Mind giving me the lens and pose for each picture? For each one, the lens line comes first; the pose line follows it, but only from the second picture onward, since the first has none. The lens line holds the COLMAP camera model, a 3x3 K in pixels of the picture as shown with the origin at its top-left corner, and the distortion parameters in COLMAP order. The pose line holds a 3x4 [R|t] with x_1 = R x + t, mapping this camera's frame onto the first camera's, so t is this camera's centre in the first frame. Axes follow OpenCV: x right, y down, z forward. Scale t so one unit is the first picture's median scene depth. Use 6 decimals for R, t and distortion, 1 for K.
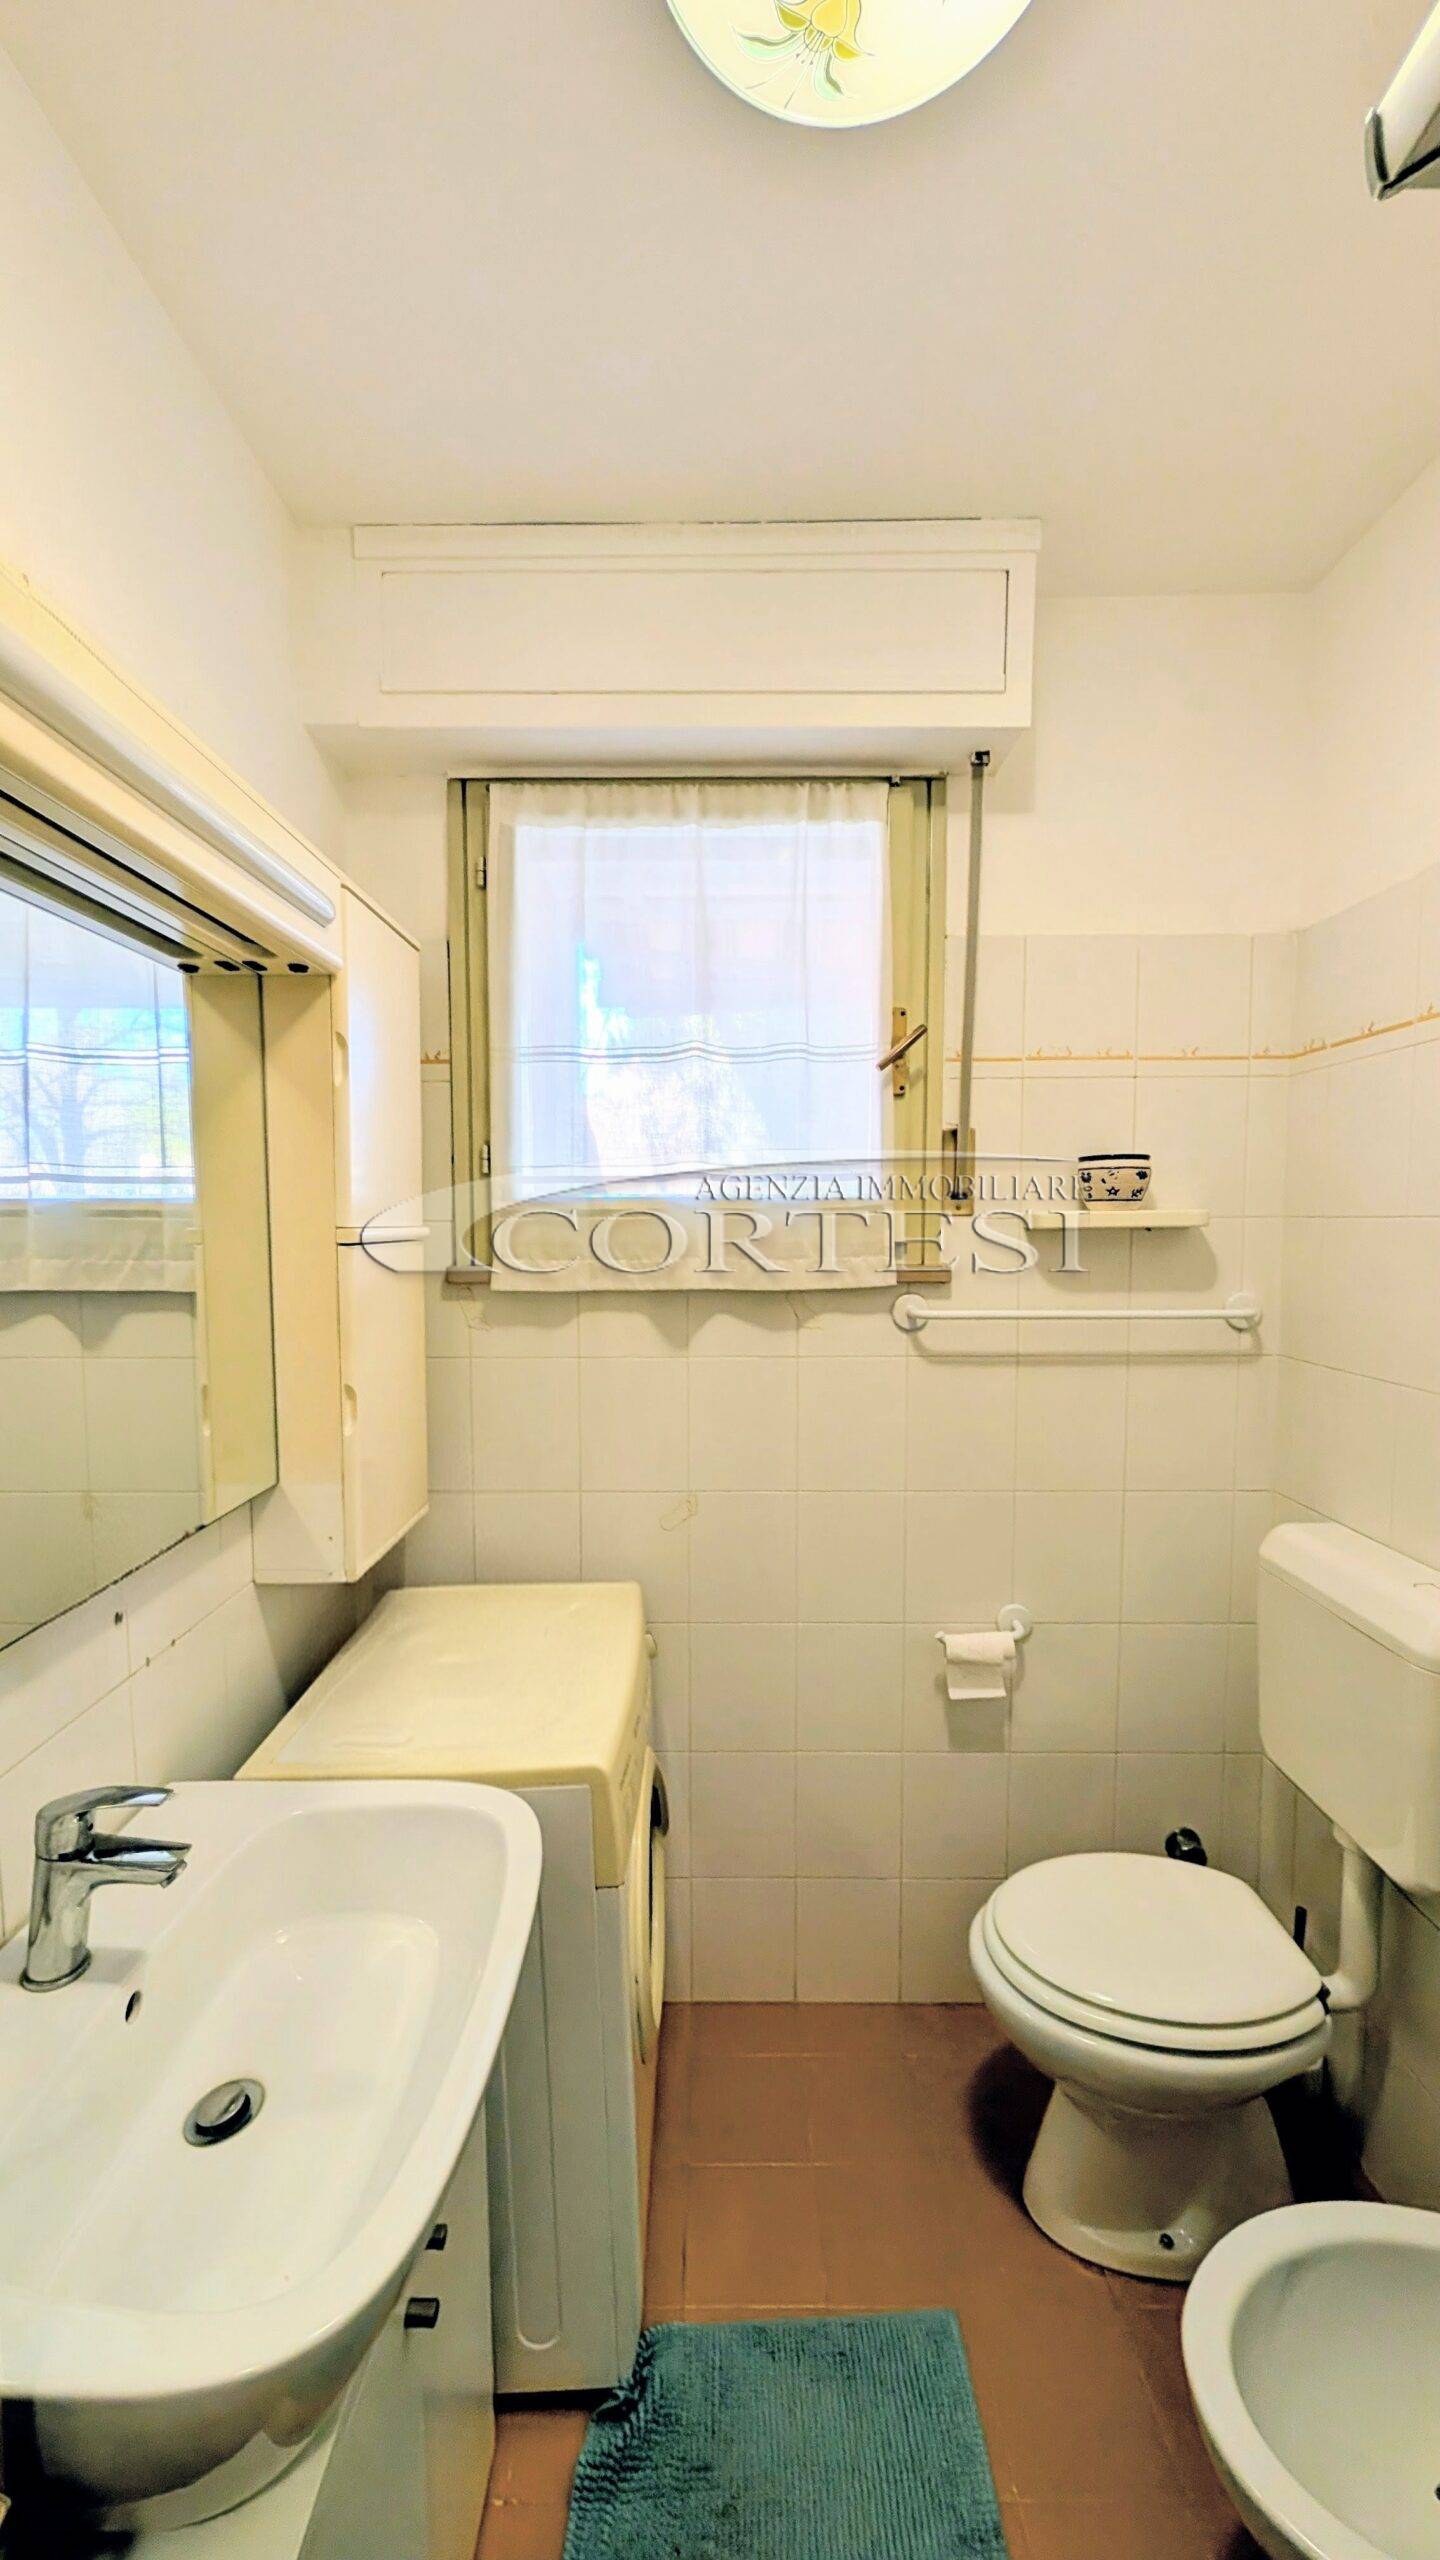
lens RADIAL K [[951.4, 0, 730.2], [0, 951.4, 1289.0], [0, 0, 1]] dist [-0.000341, -0.000147]
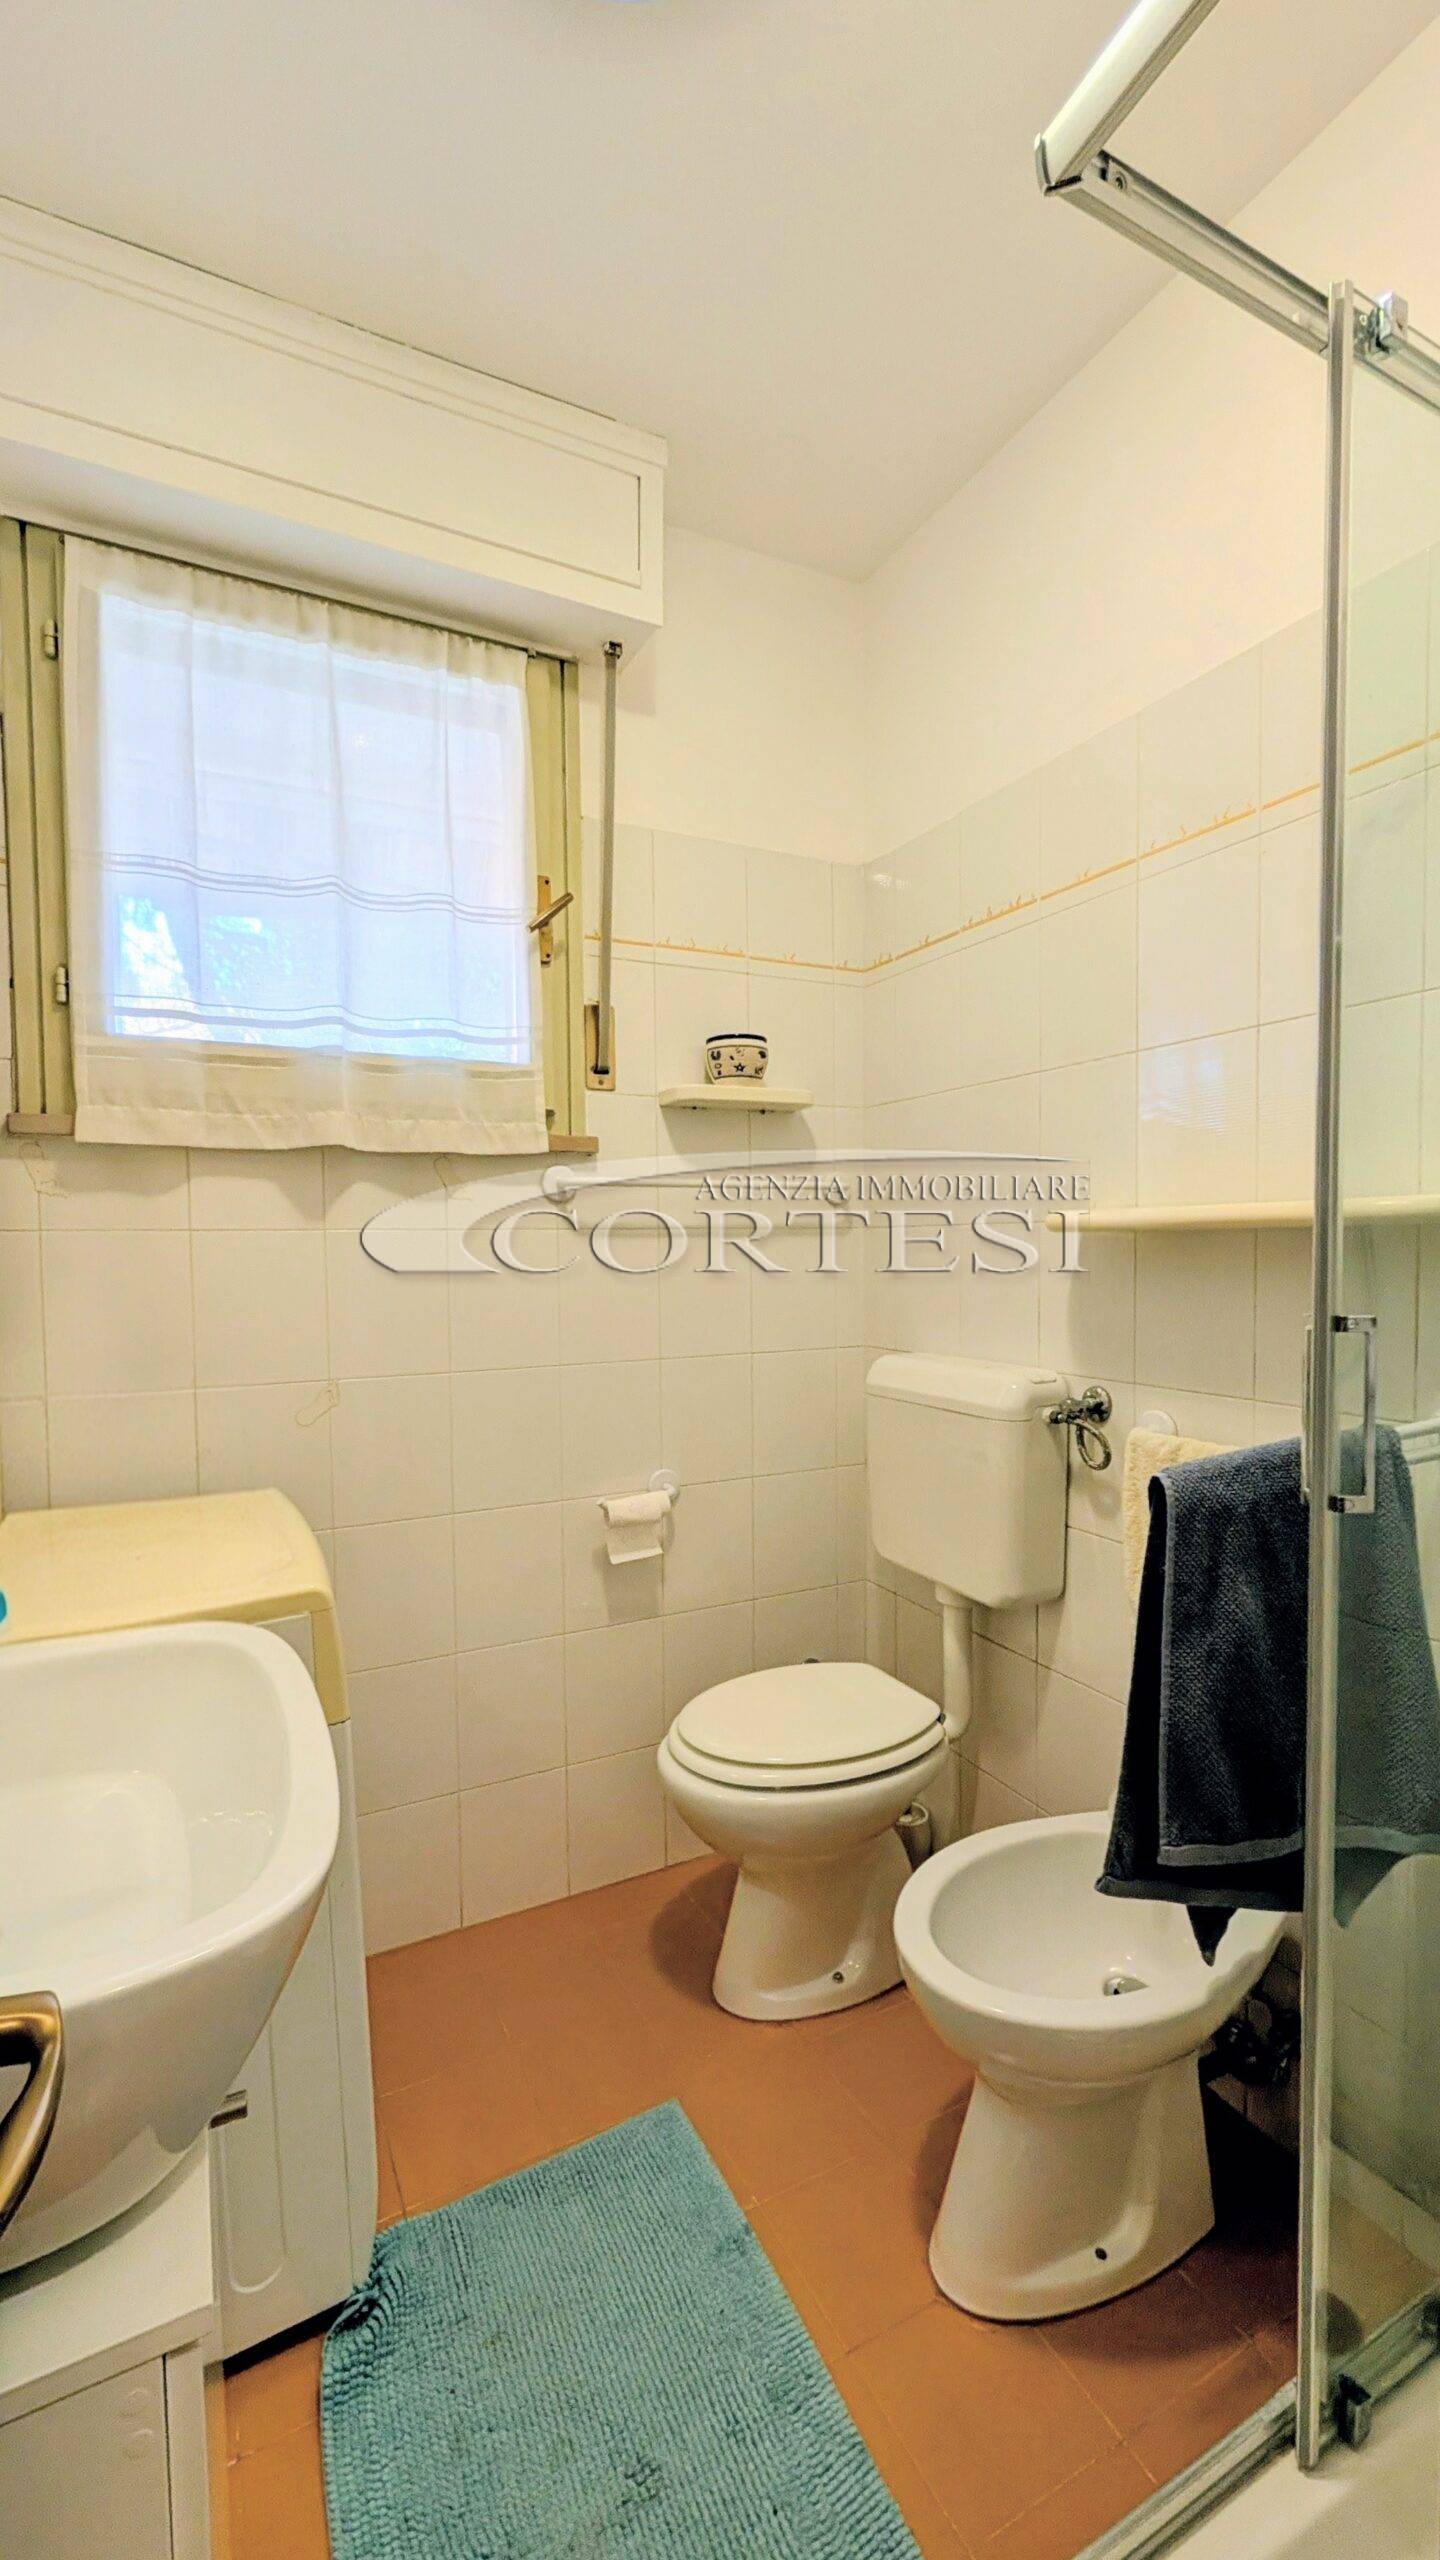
lens RADIAL K [[1033.9, 0, 722.4], [0, 1033.9, 1291.8], [0, 0, 1]] dist [-0.000629, 0.000034]
pose [[0.890789, -0.030176, 0.453415, -0.165230], [0.043947, 0.998836, -0.019864, 0.177304], [-0.452288, 0.037621, 0.891078, -0.051341]]
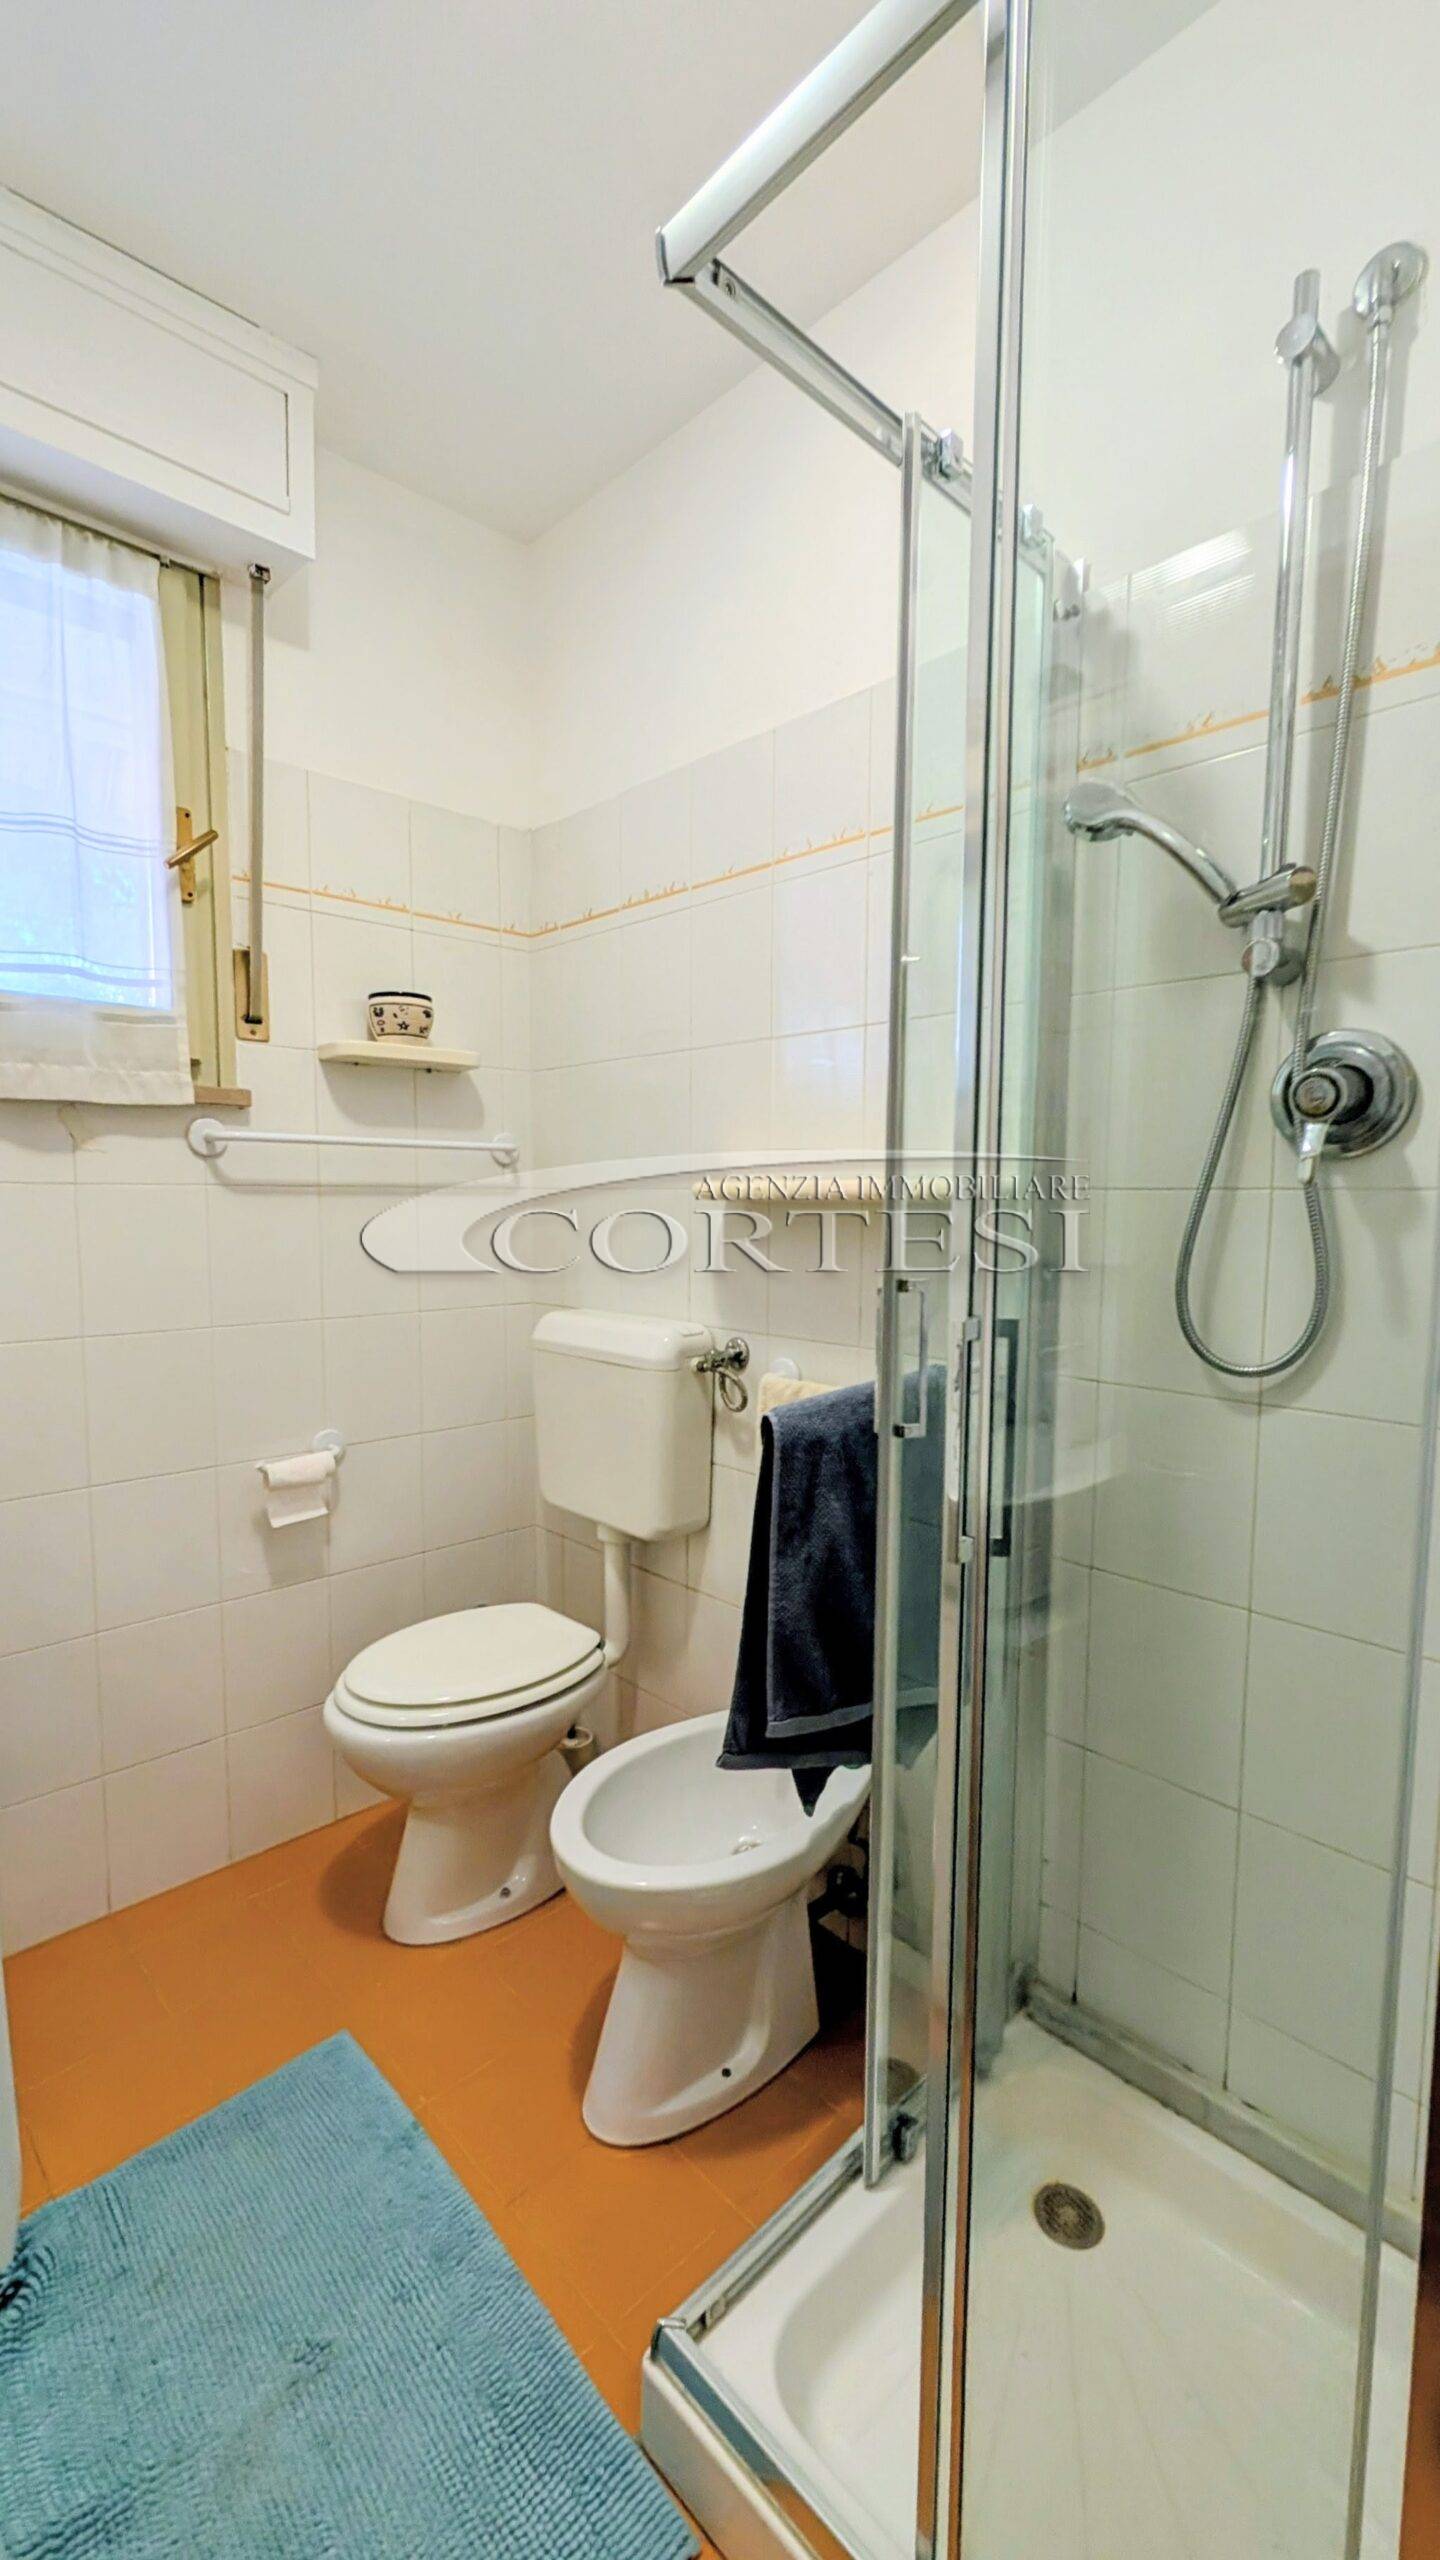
lens RADIAL K [[1042.2, 0, 709.2], [0, 1042.2, 1291.7], [0, 0, 1]] dist [-0.000901, 0.000183]
pose [[0.724646, -0.058316, 0.686649, -0.184811], [0.043063, 0.998298, 0.039338, 0.169348], [-0.687774, 0.001064, 0.725924, -0.118307]]
